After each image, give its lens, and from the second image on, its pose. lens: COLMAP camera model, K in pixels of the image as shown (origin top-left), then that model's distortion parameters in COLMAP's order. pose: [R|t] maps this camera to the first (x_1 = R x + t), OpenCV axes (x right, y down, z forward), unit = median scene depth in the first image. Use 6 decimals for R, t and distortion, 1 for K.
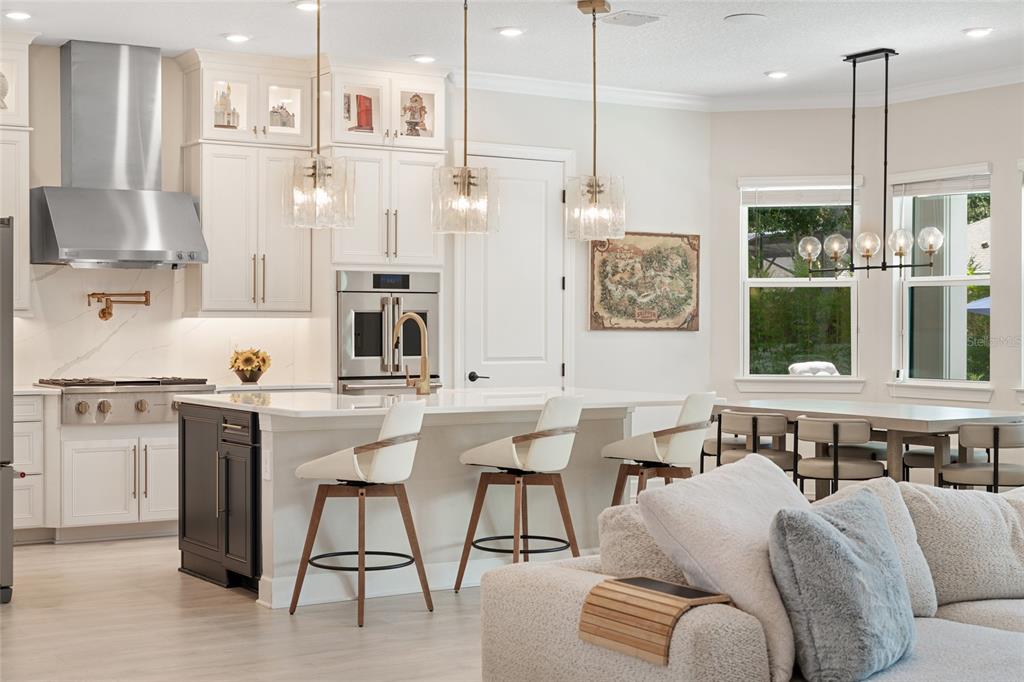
lens RADIAL K [[1476.9, 0, 512.0], [0, 1476.9, 341.0], [0, 0, 1]] dist [0.003069, 0.024817]
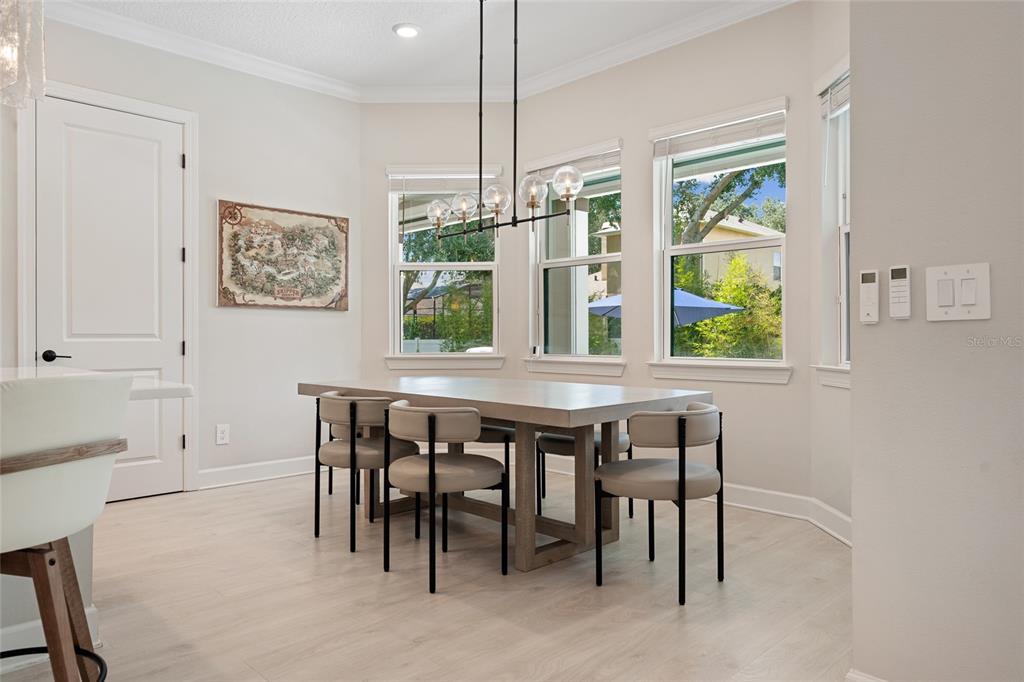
lens RADIAL K [[684.9, 0, 512.0], [0, 684.9, 341.0], [0, 0, 1]] dist [-0.006708, -0.001624]
pose [[0.977433, -0.004919, 0.211187, 0.159399], [0.005854, 0.999976, -0.003800, 0.019597], [-0.211163, 0.004951, 0.977438, 0.587496]]
